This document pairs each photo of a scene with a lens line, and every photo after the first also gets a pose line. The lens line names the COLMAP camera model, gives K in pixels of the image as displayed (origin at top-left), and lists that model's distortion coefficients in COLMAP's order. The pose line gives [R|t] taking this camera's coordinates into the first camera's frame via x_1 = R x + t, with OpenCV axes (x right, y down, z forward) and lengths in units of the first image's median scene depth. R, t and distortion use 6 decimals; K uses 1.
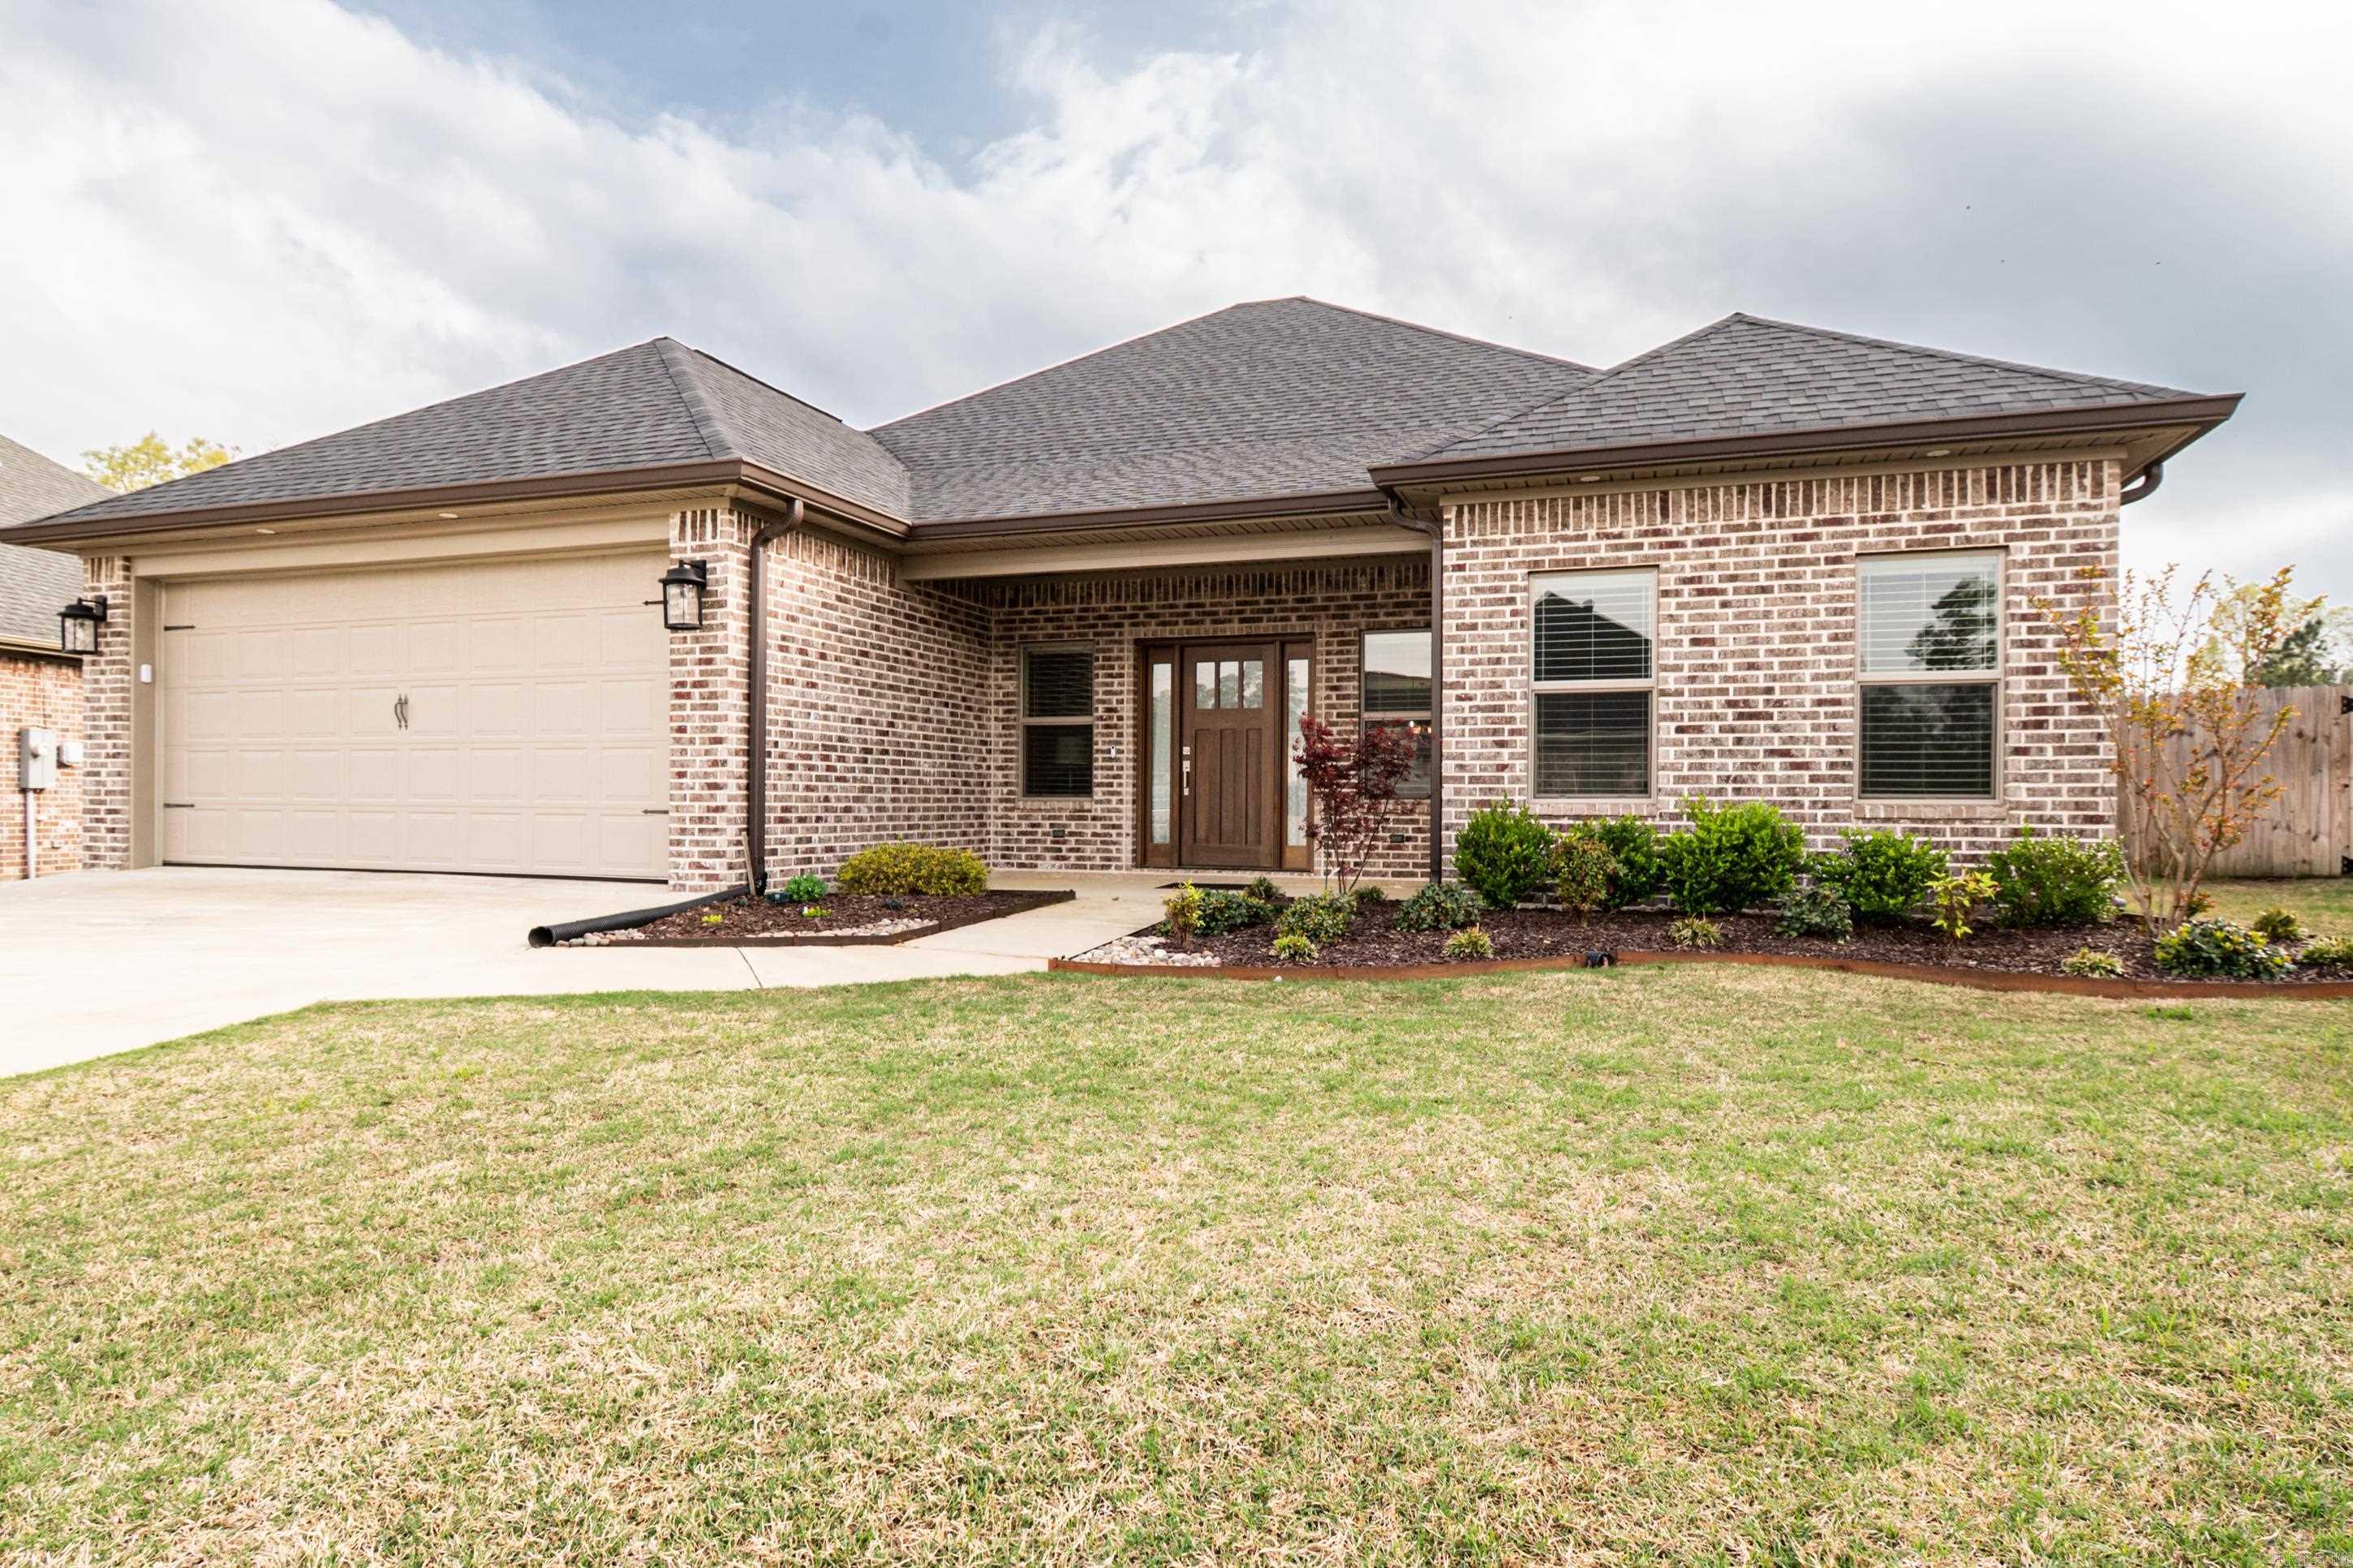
lens RADIAL K [[1247.0, 0, 1173.8], [0, 1247.0, 785.8], [0, 0, 1]] dist [0.001151, 0.000536]
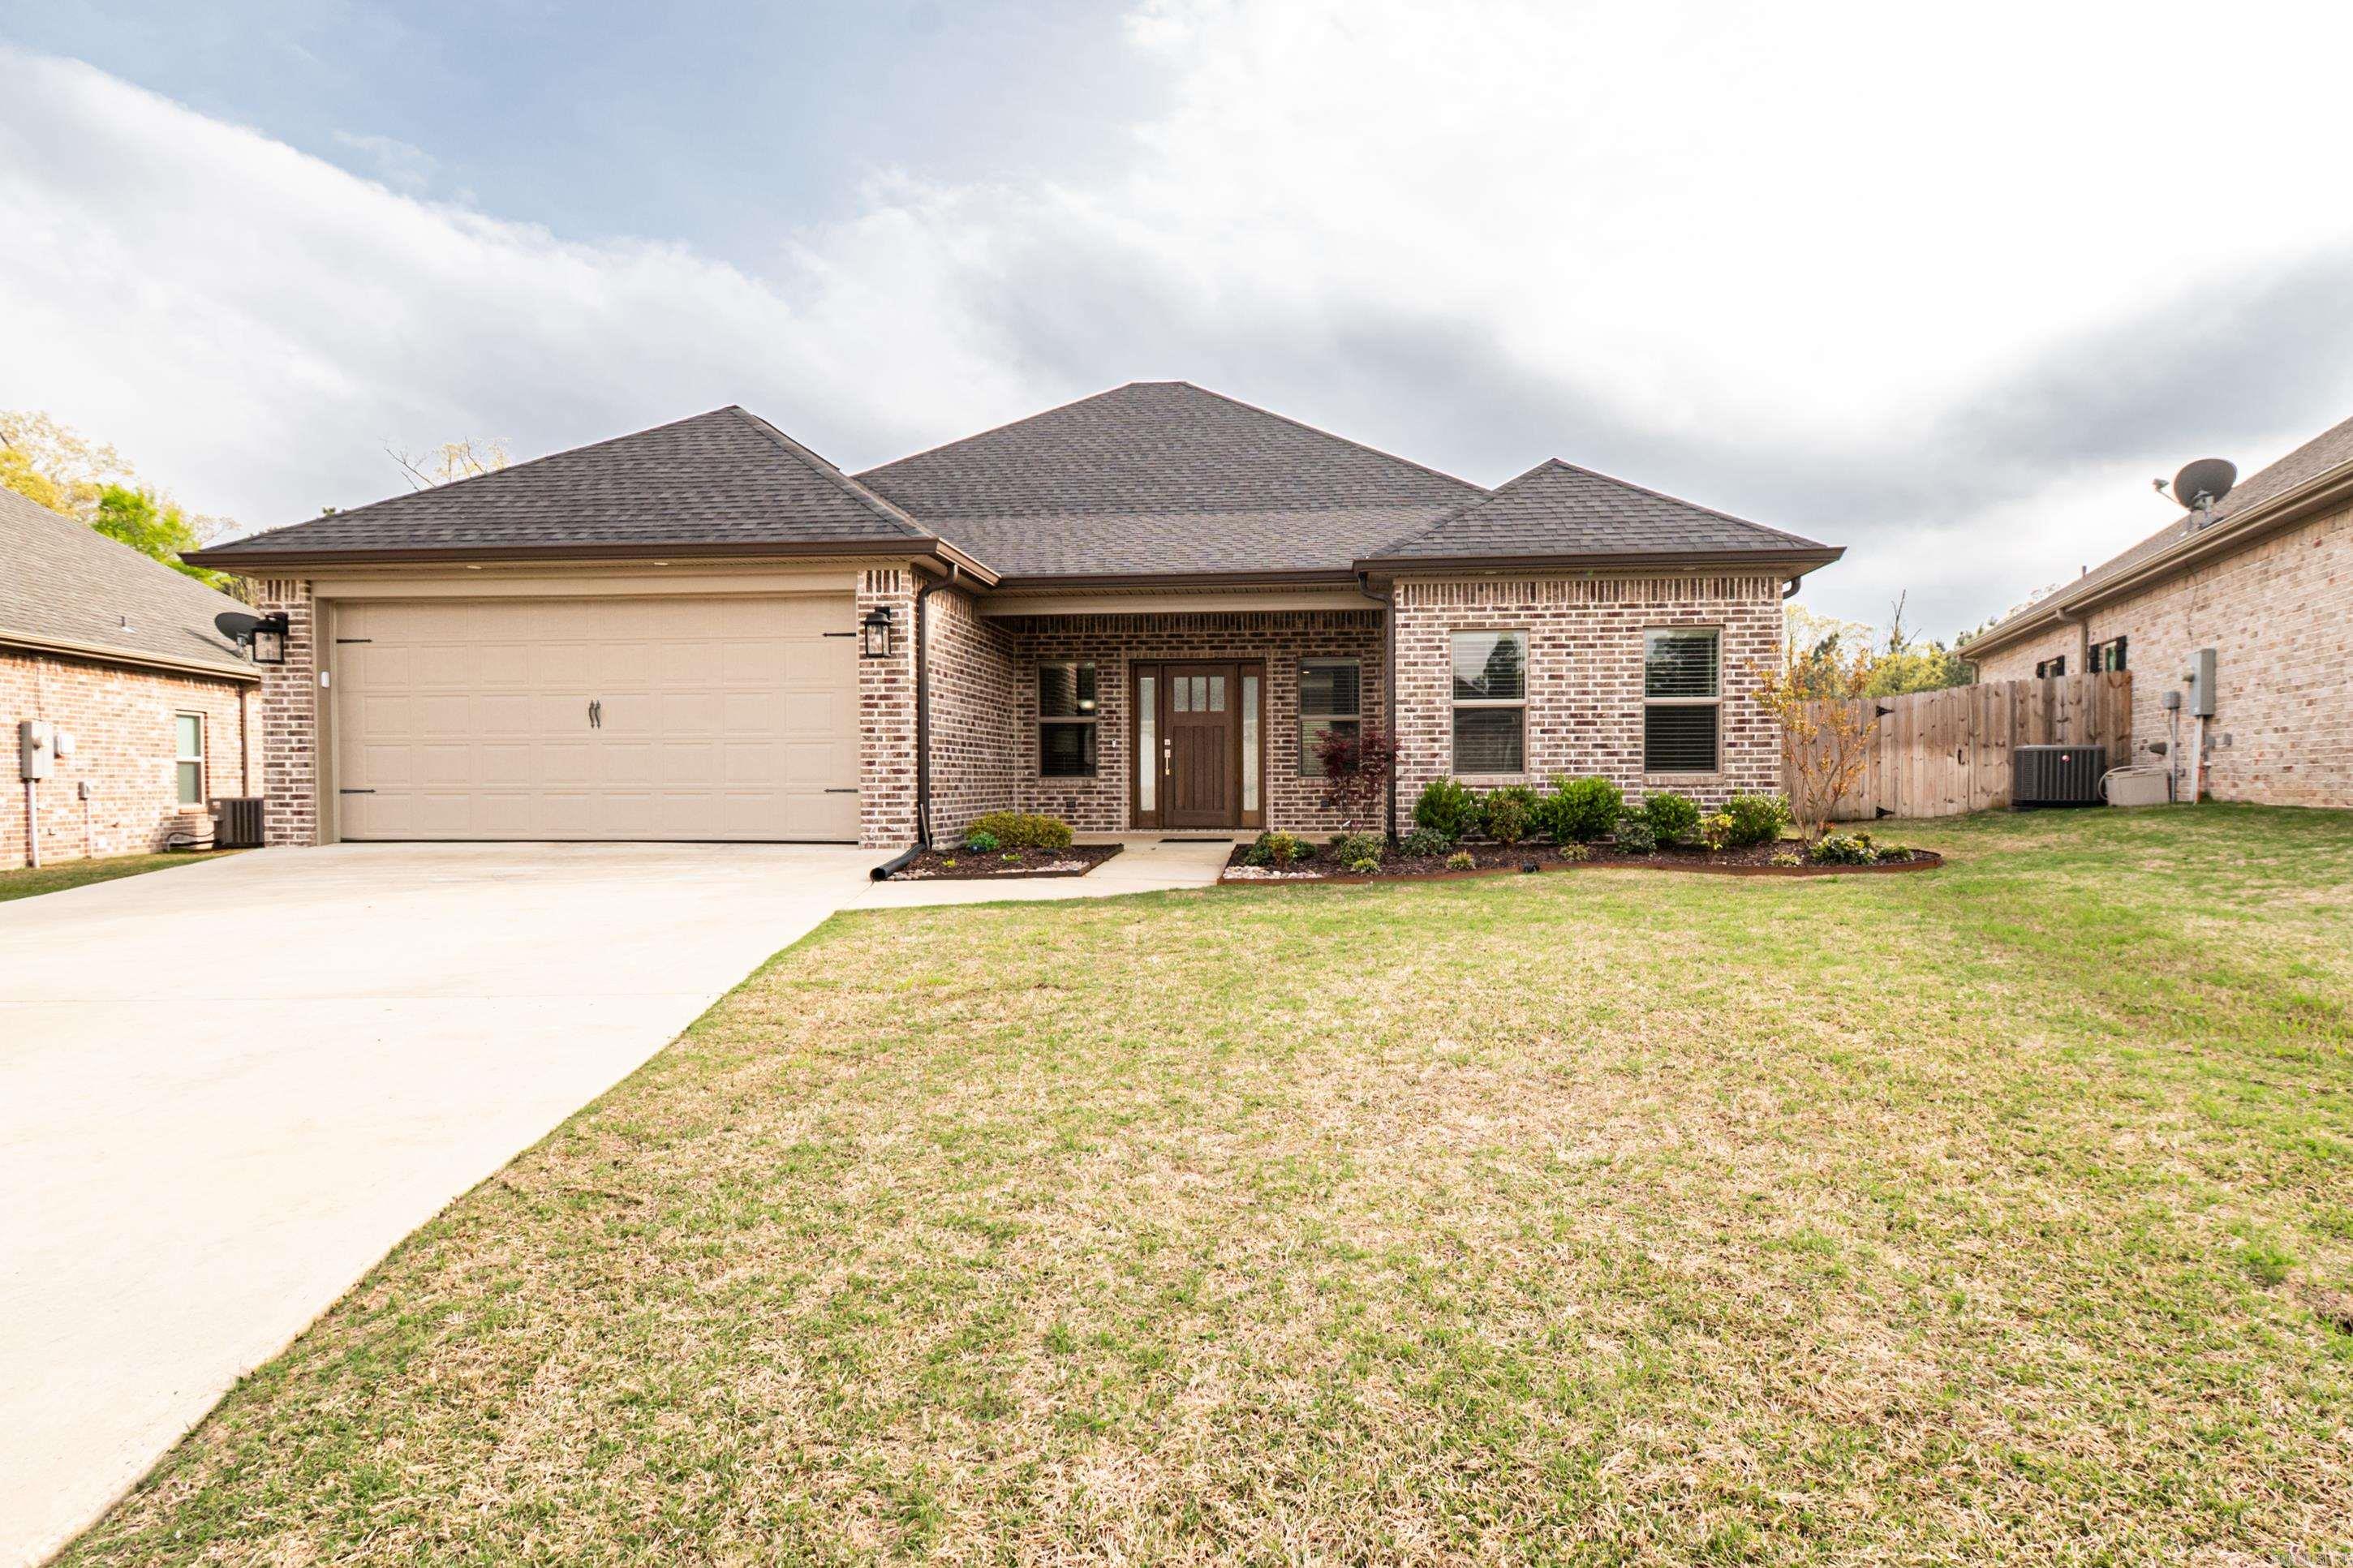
lens RADIAL K [[1170.2, 0, 1179.1], [0, 1170.2, 781.7], [0, 0, 1]] dist [0.006680, 0.000422]
pose [[0.972348, -0.010555, 0.233298, -0.368646], [0.007129, 0.999854, 0.015523, -0.006259], [-0.233428, -0.013431, 0.972281, -0.329556]]
